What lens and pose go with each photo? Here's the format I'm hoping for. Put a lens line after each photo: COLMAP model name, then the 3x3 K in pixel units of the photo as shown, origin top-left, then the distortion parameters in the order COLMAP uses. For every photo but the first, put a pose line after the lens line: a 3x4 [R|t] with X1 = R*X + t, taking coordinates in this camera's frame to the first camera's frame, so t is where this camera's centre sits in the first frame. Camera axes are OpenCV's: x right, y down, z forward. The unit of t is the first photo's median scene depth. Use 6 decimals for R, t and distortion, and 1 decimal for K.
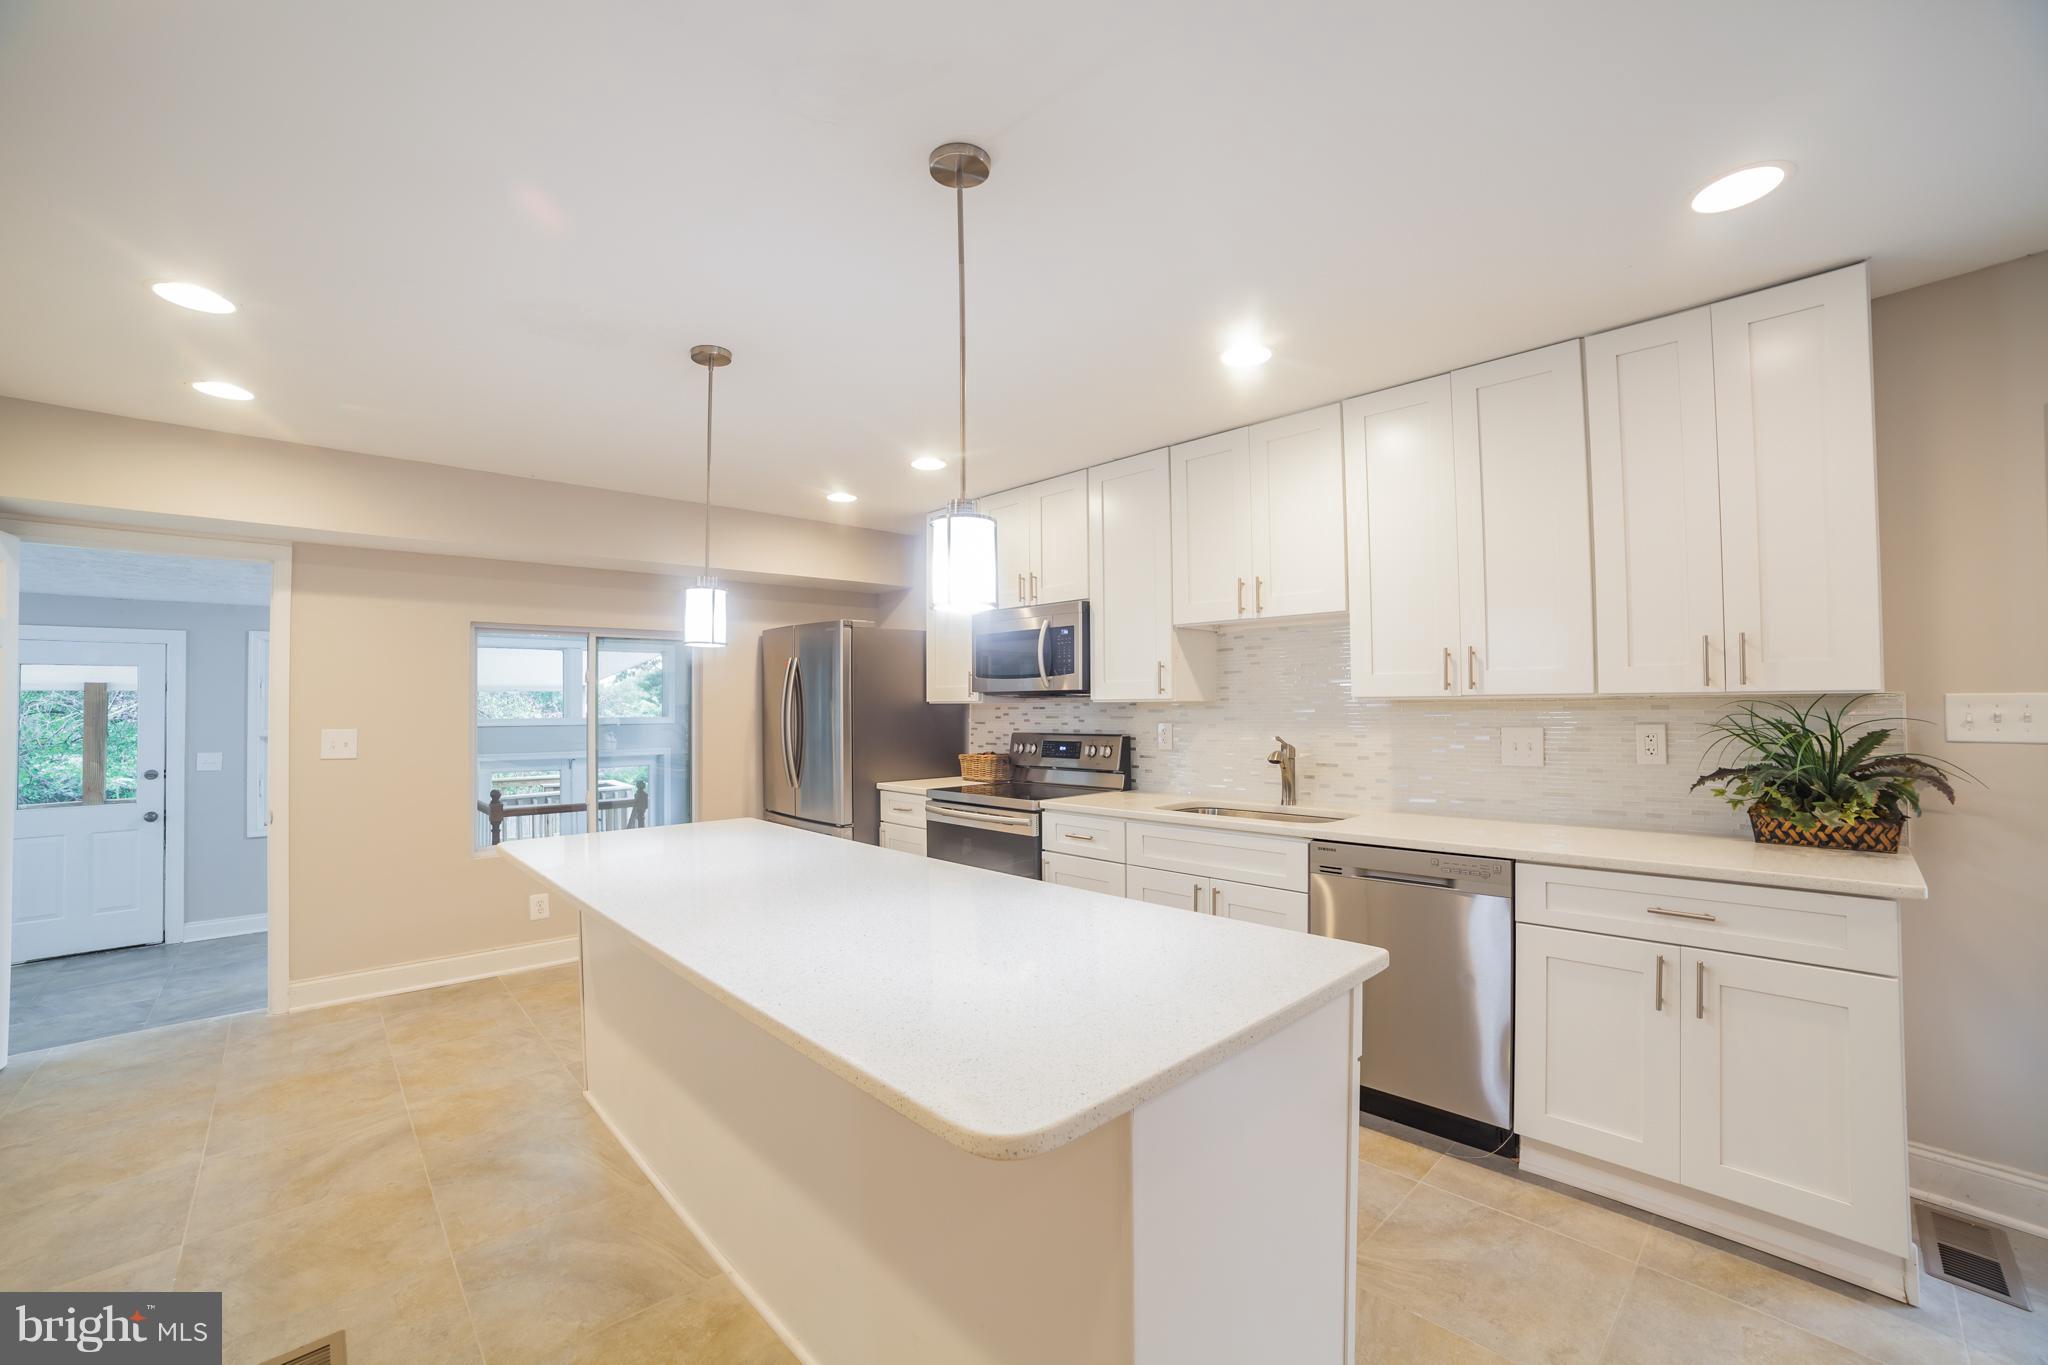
lens RADIAL K [[826.5, 0, 1019.5], [0, 826.5, 693.7], [0, 0, 1]] dist [-0.103439, 0.040396]
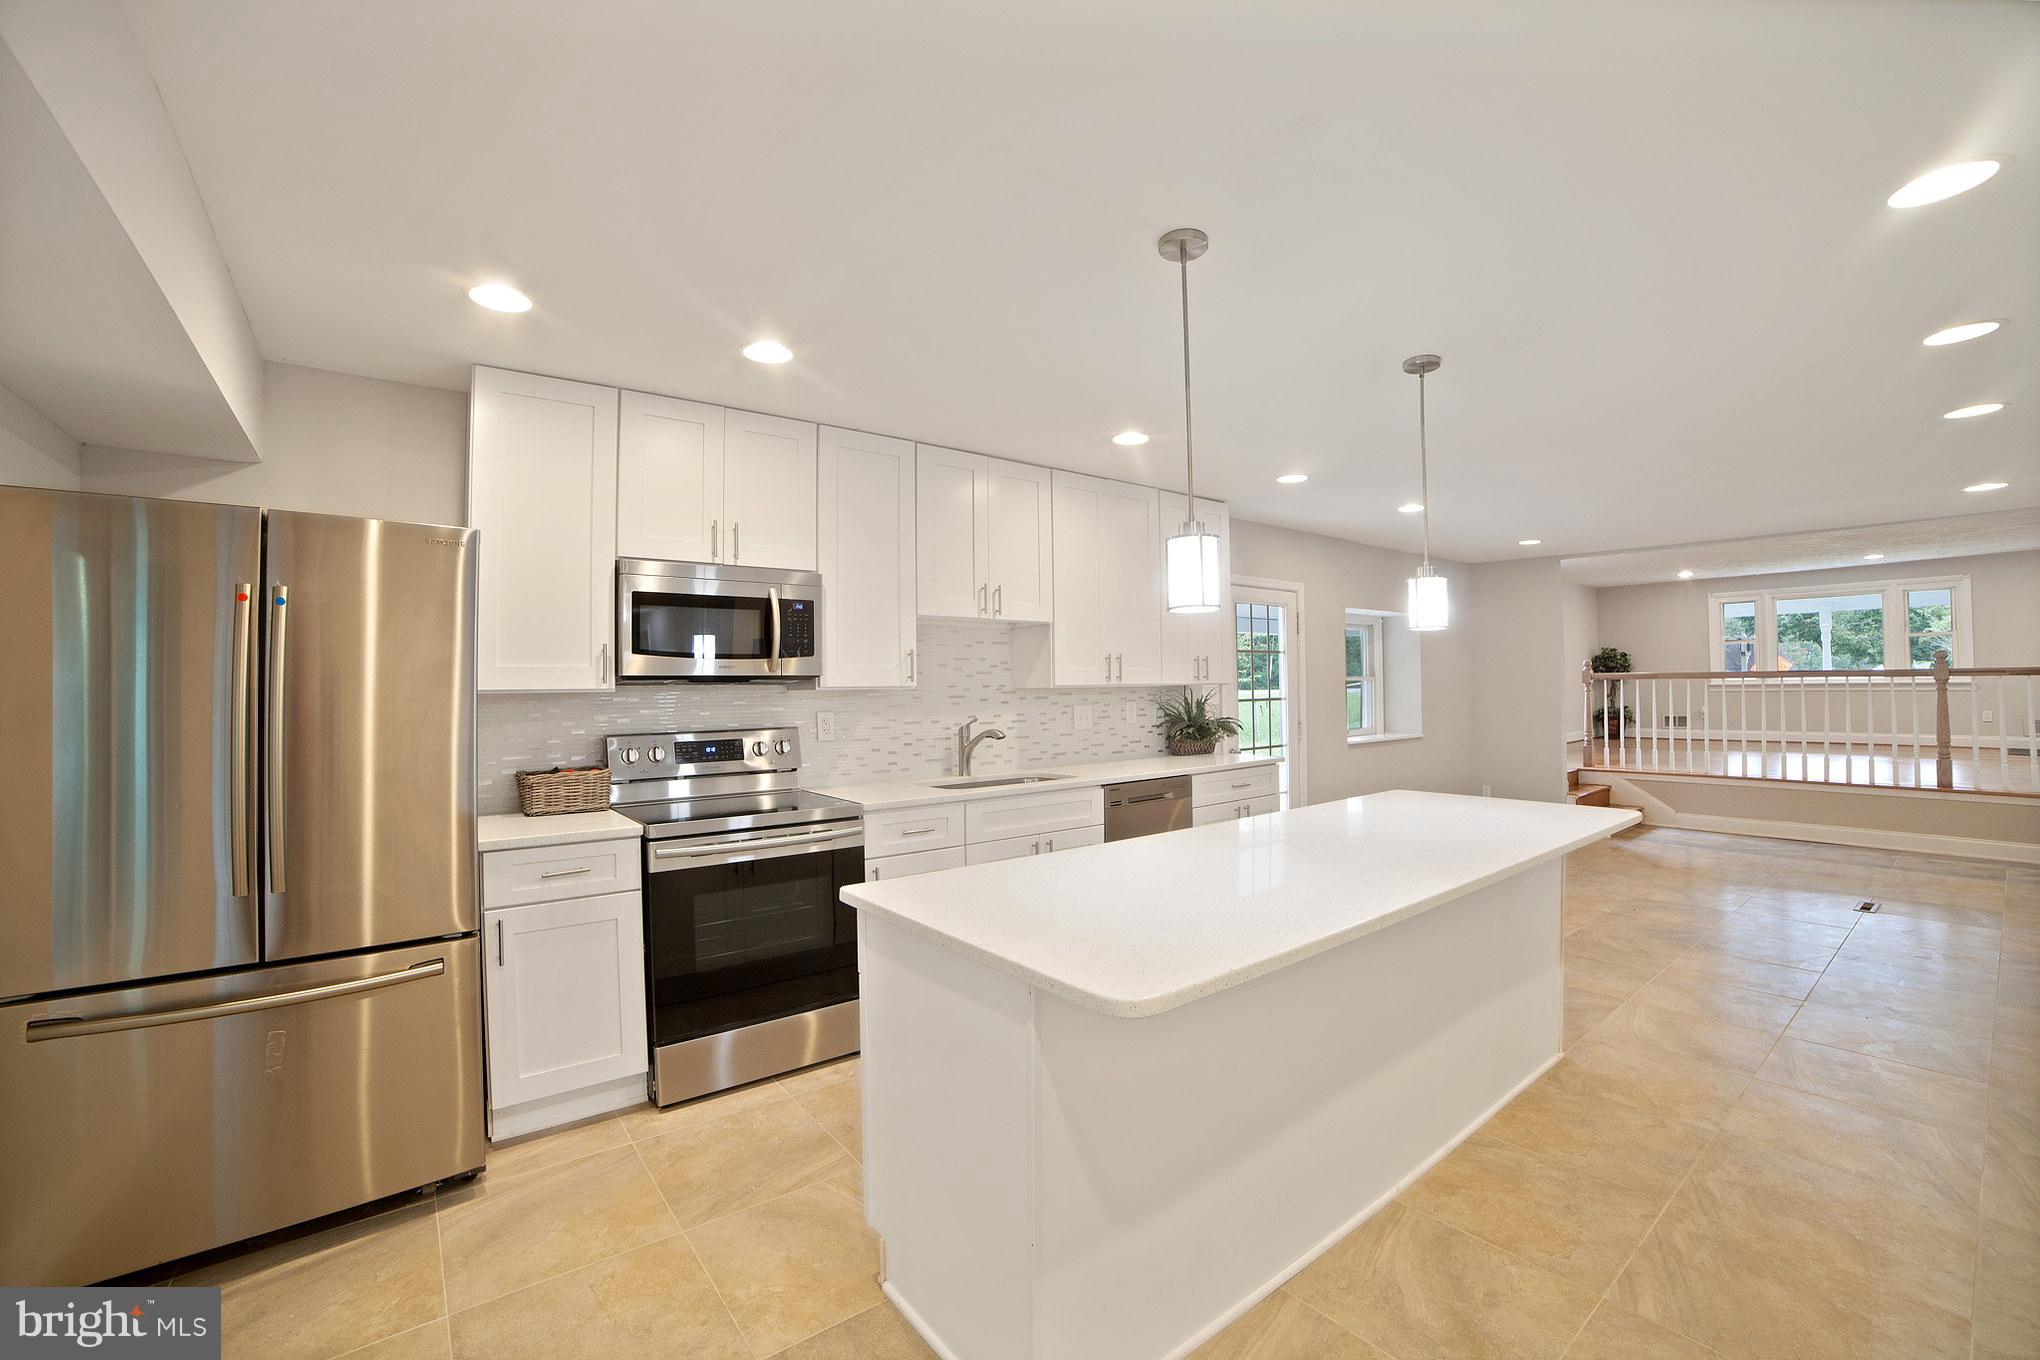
lens RADIAL K [[823.3, 0, 1015.5], [0, 823.3, 691.2], [0, 0, 1]] dist [-0.103439, 0.040396]
pose [[0.116247, 0.000829, 0.993220, -0.985341], [-0.003163, 0.999995, -0.000465, 0.014313], [-0.993215, -0.003087, 0.116249, 0.898687]]
